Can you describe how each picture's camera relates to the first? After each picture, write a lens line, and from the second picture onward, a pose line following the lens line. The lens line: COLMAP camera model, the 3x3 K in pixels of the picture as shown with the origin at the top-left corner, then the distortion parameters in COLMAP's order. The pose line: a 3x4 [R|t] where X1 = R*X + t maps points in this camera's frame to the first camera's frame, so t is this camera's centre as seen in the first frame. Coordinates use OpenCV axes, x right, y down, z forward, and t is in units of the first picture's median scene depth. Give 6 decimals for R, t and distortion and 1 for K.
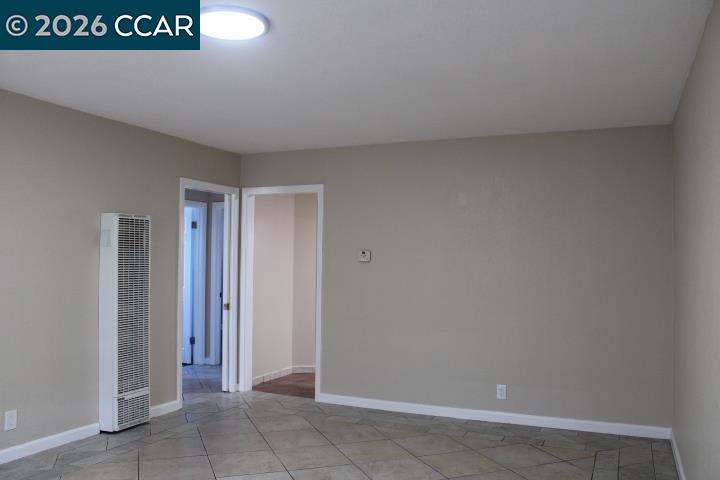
lens RADIAL K [[601.8, 0, 358.5], [0, 601.8, 240.0], [0, 0, 1]] dist [-0.155417, 0.117172]
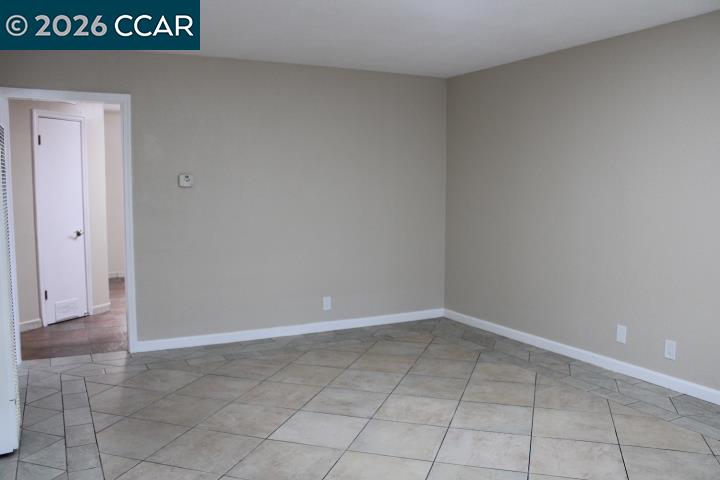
lens RADIAL K [[601.8, 0, 358.5], [0, 601.8, 240.0], [0, 0, 1]] dist [-0.155417, 0.117172]
pose [[0.614499, -0.078565, 0.784996, -0.602945], [-0.021426, 0.993000, 0.116156, 0.006998], [-0.788627, -0.088197, 0.608514, 0.283279]]
